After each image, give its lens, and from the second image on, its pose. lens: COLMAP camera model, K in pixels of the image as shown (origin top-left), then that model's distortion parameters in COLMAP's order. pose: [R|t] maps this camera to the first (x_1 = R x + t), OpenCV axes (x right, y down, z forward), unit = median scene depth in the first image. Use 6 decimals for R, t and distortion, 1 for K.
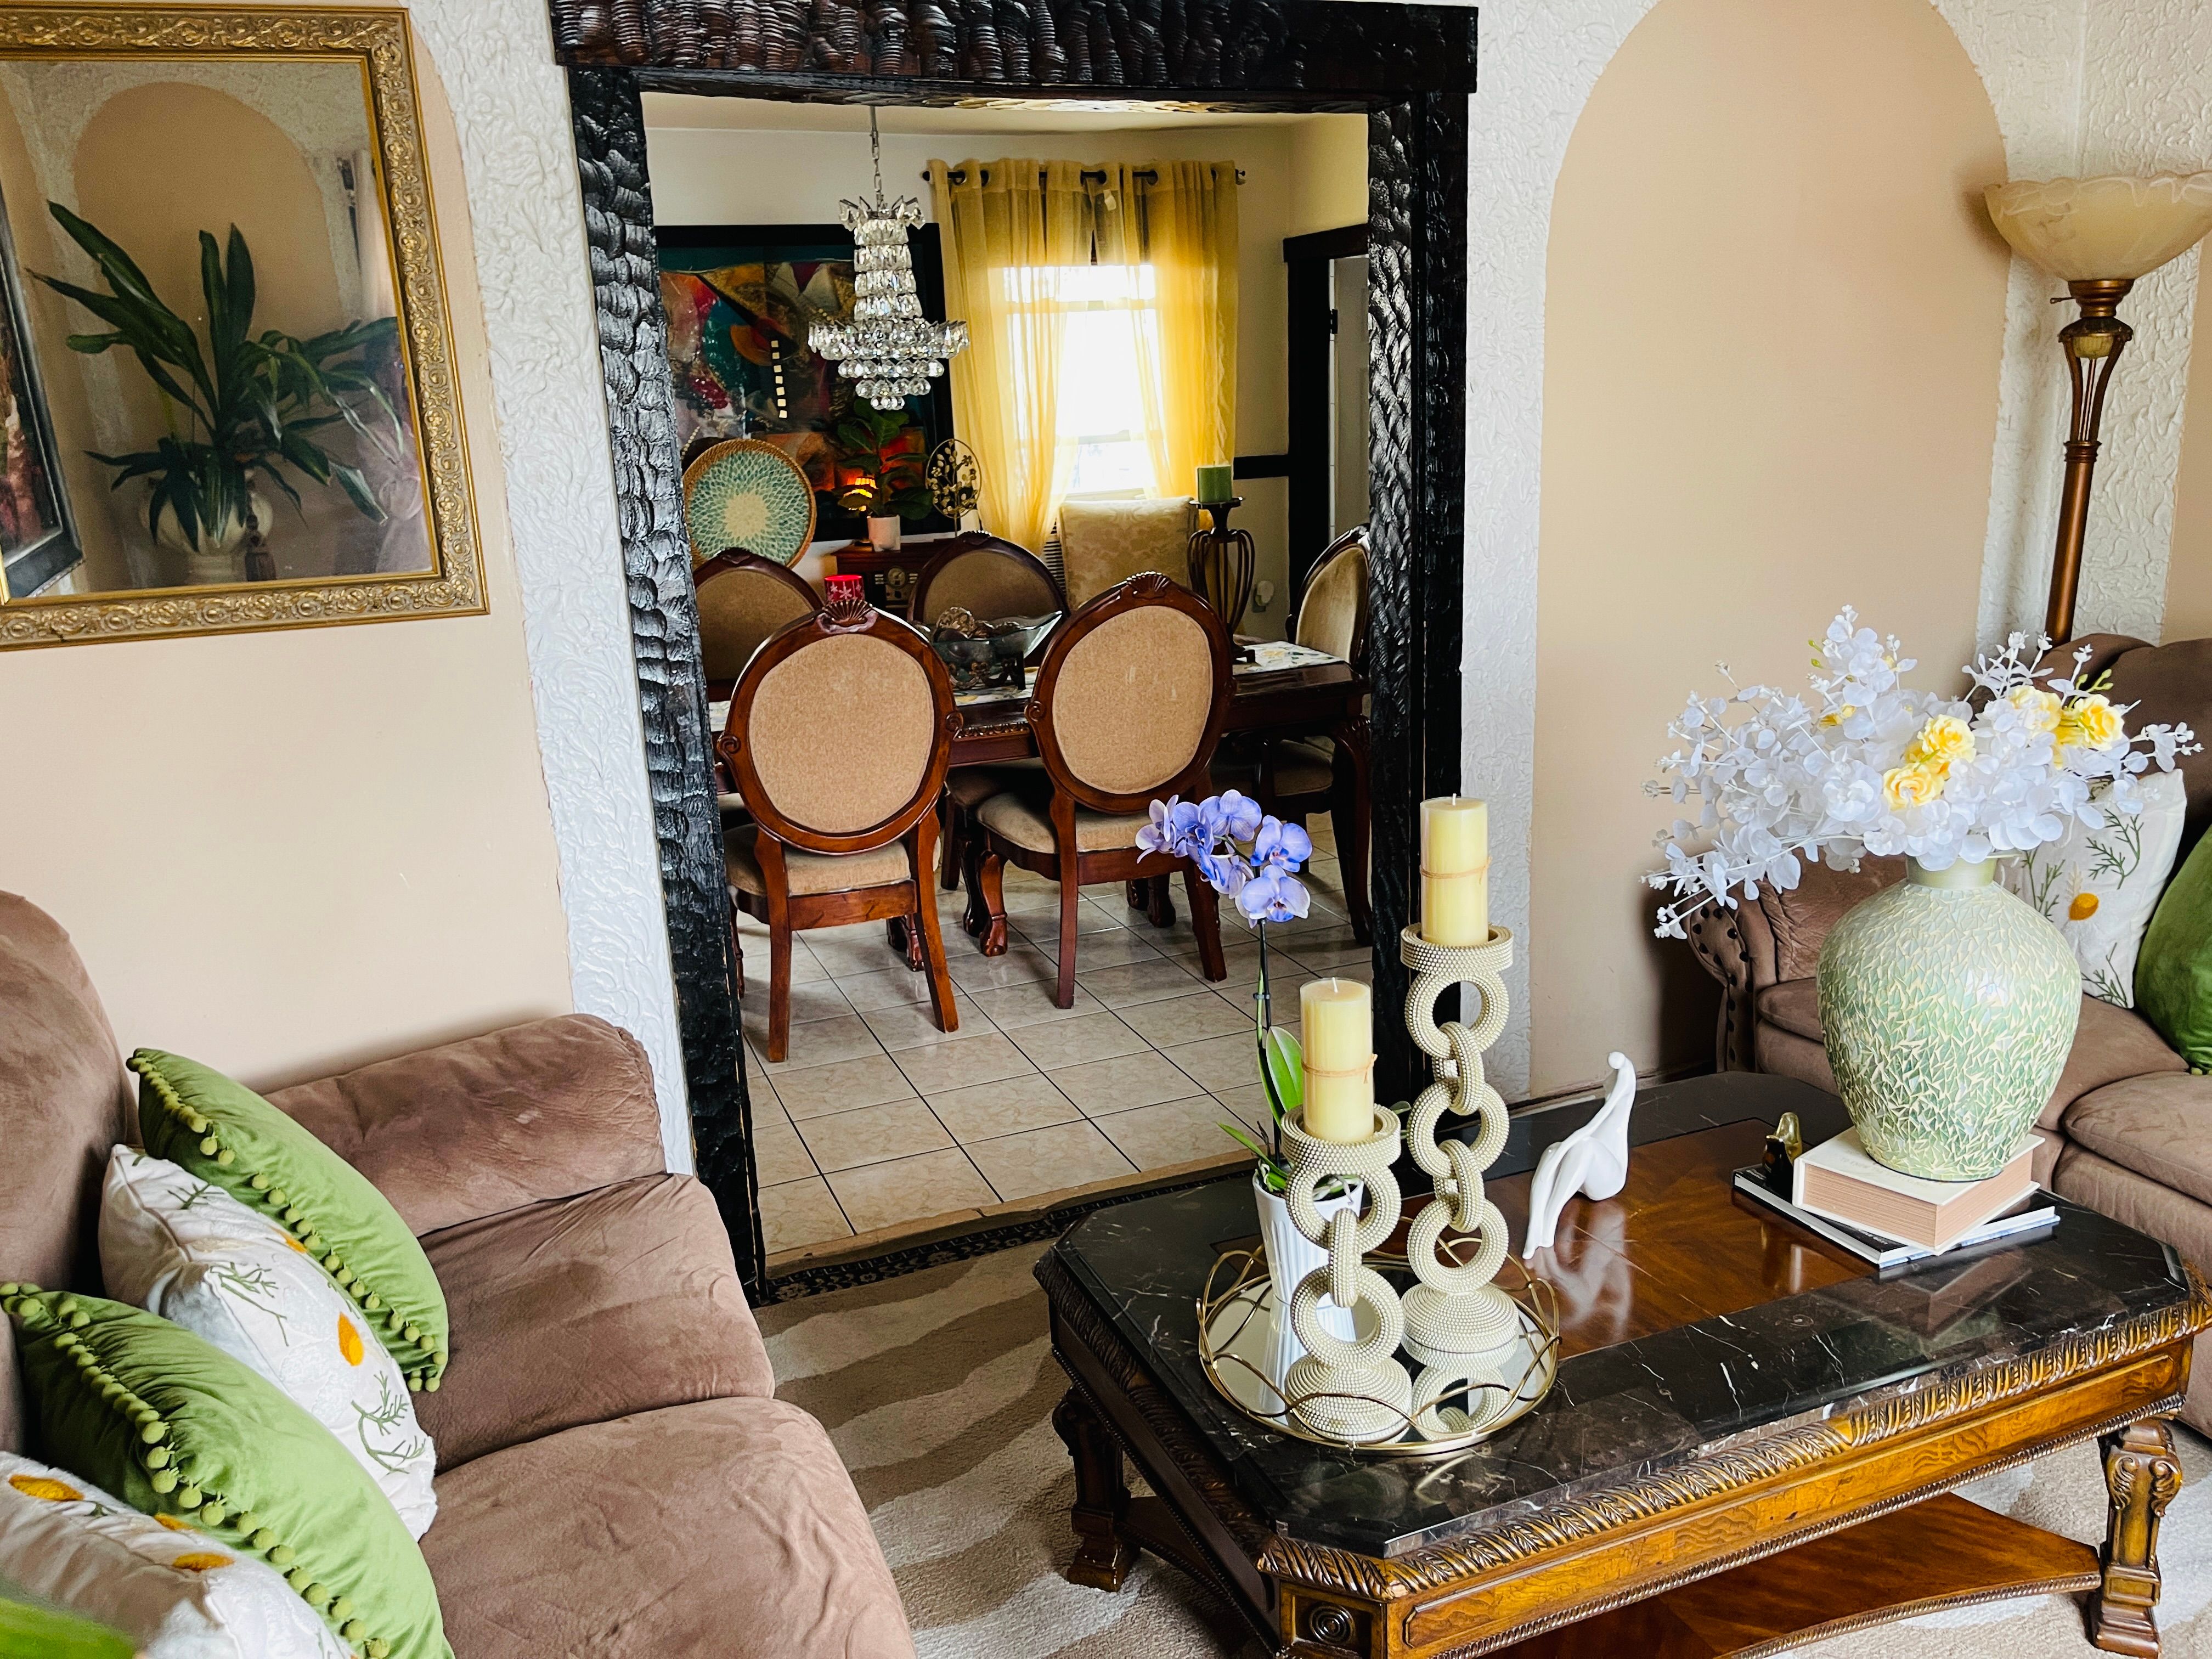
lens RADIAL K [[1681.1, 0, 1102.6], [0, 1681.1, 836.6], [0, 0, 1]] dist [0.063433, -0.079114]
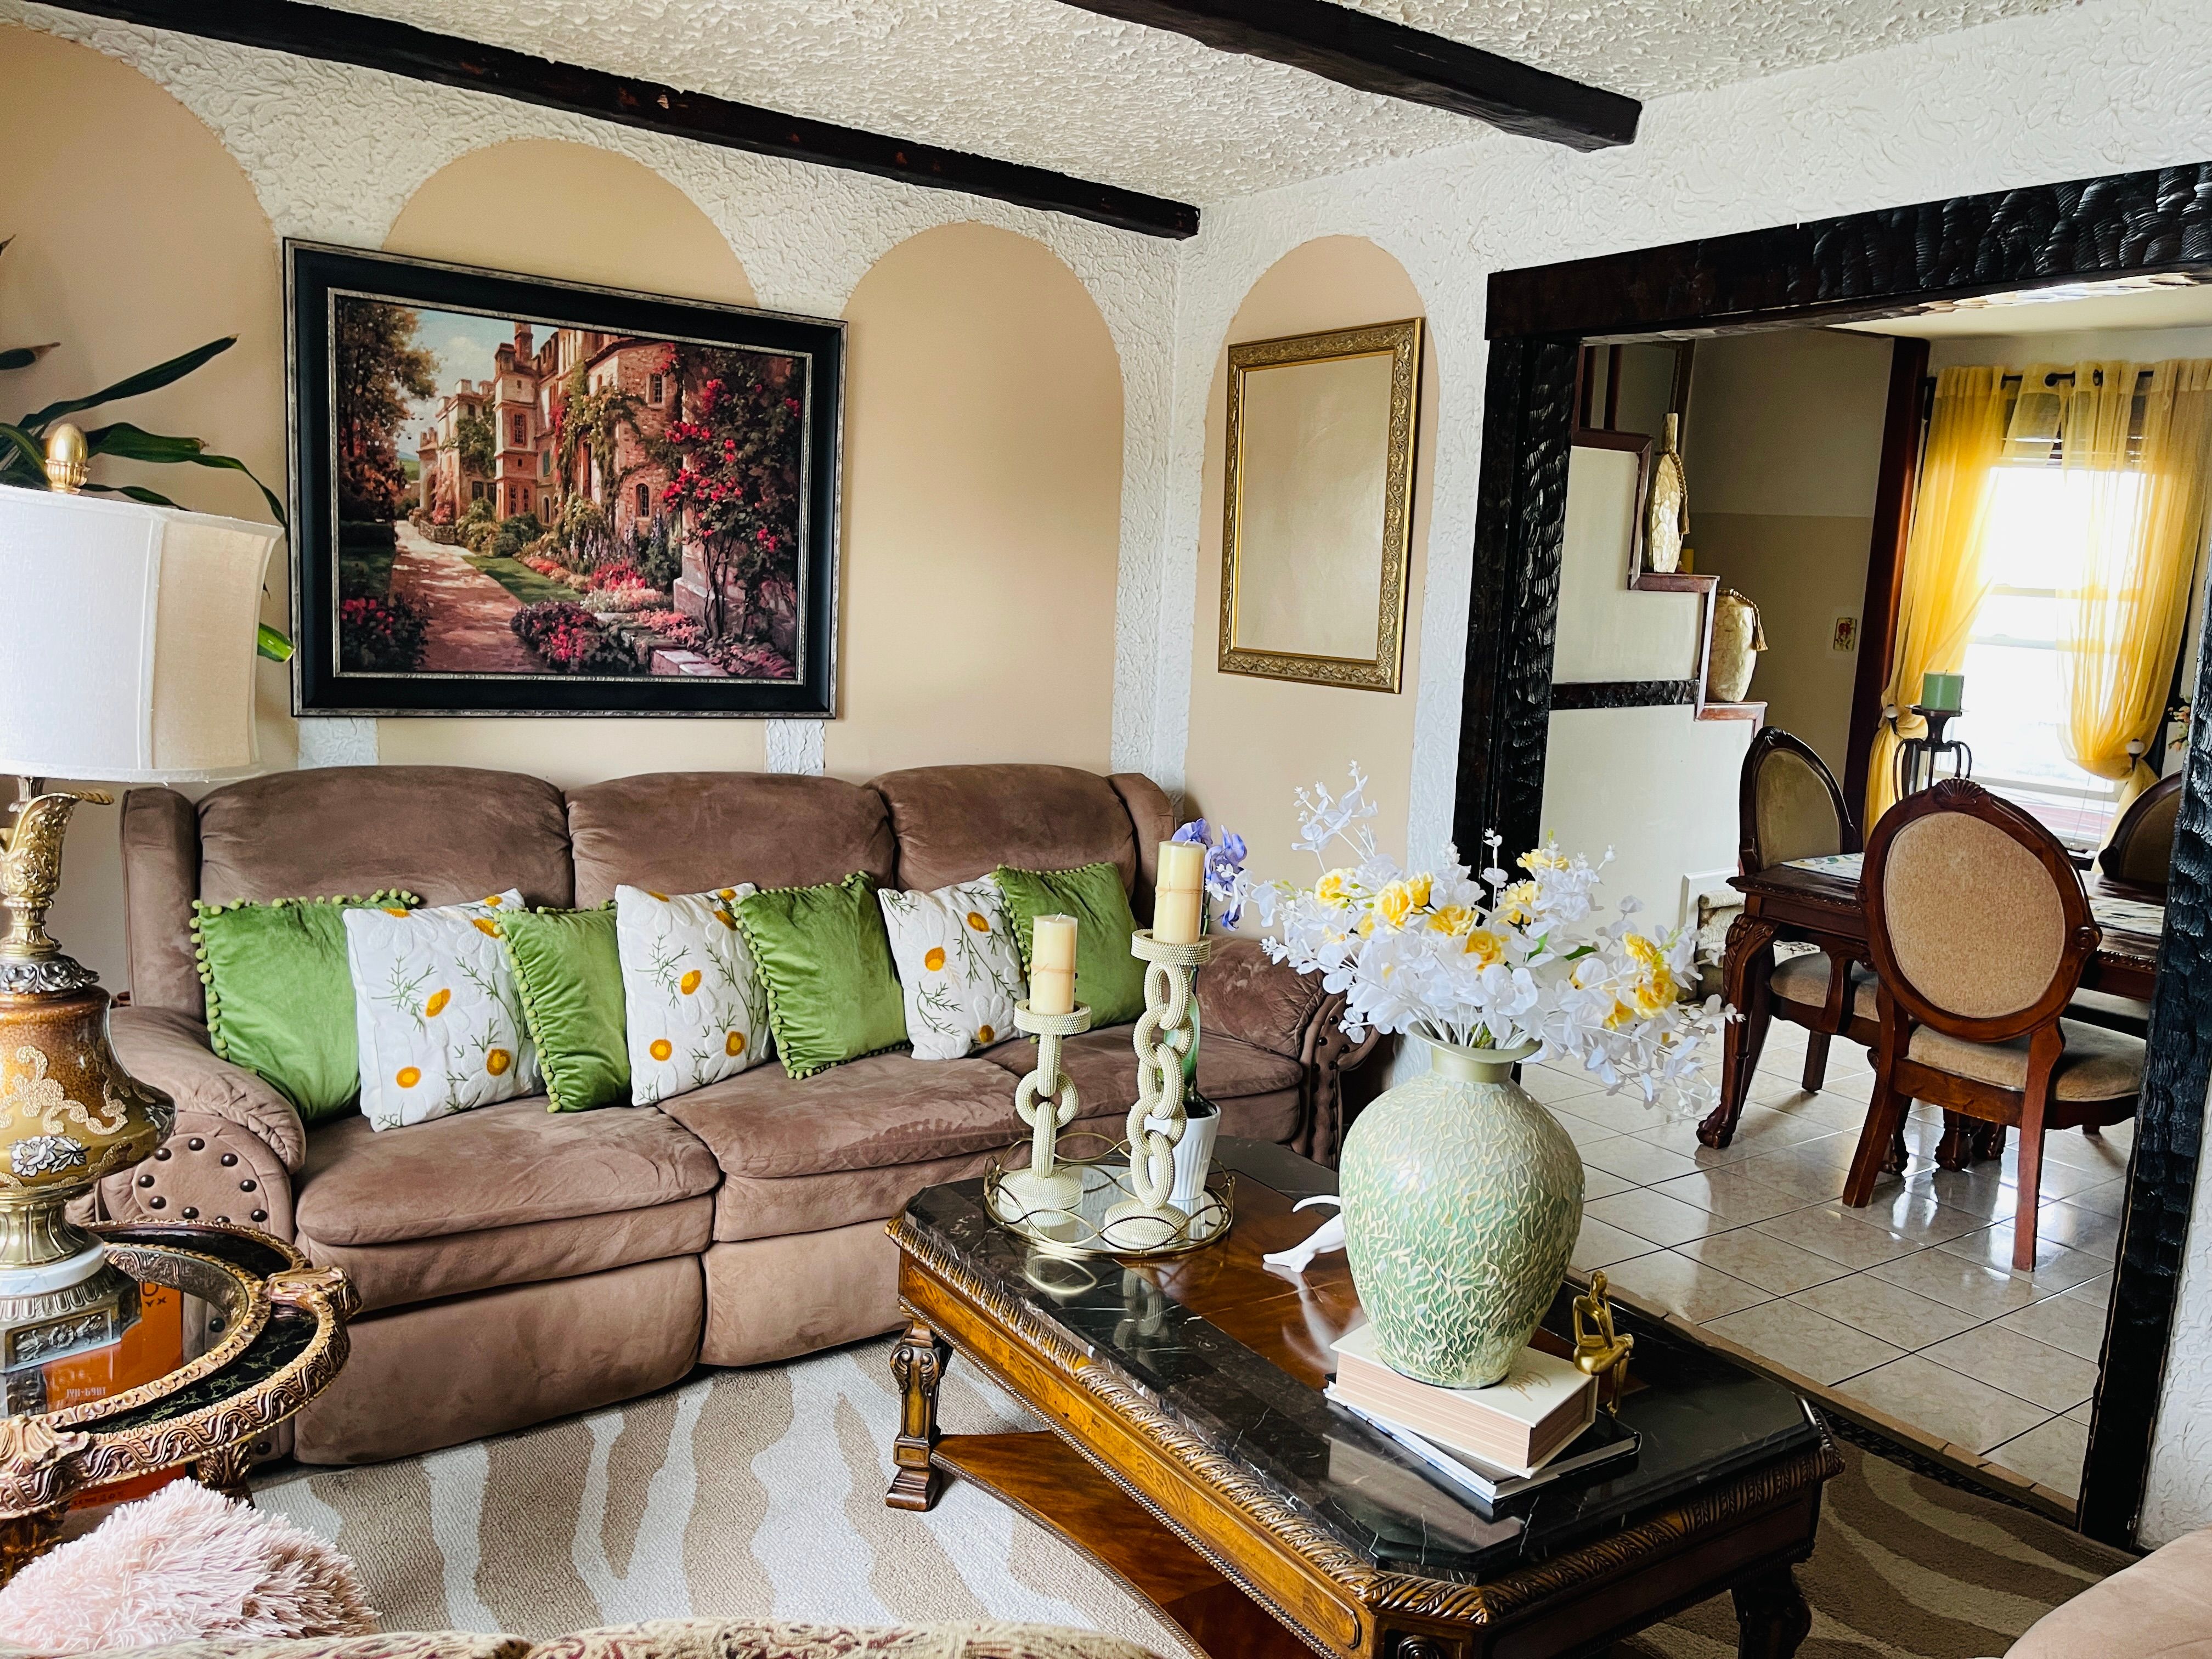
lens RADIAL K [[1681.1, 0, 1106.1], [0, 1681.1, 830.7], [0, 0, 1]] dist [0.063433, -0.079114]
pose [[0.227300, 0.207306, -0.951503, 0.446376], [-0.305863, 0.942831, 0.132351, -0.056082], [0.924545, 0.260946, 0.277713, 0.153140]]
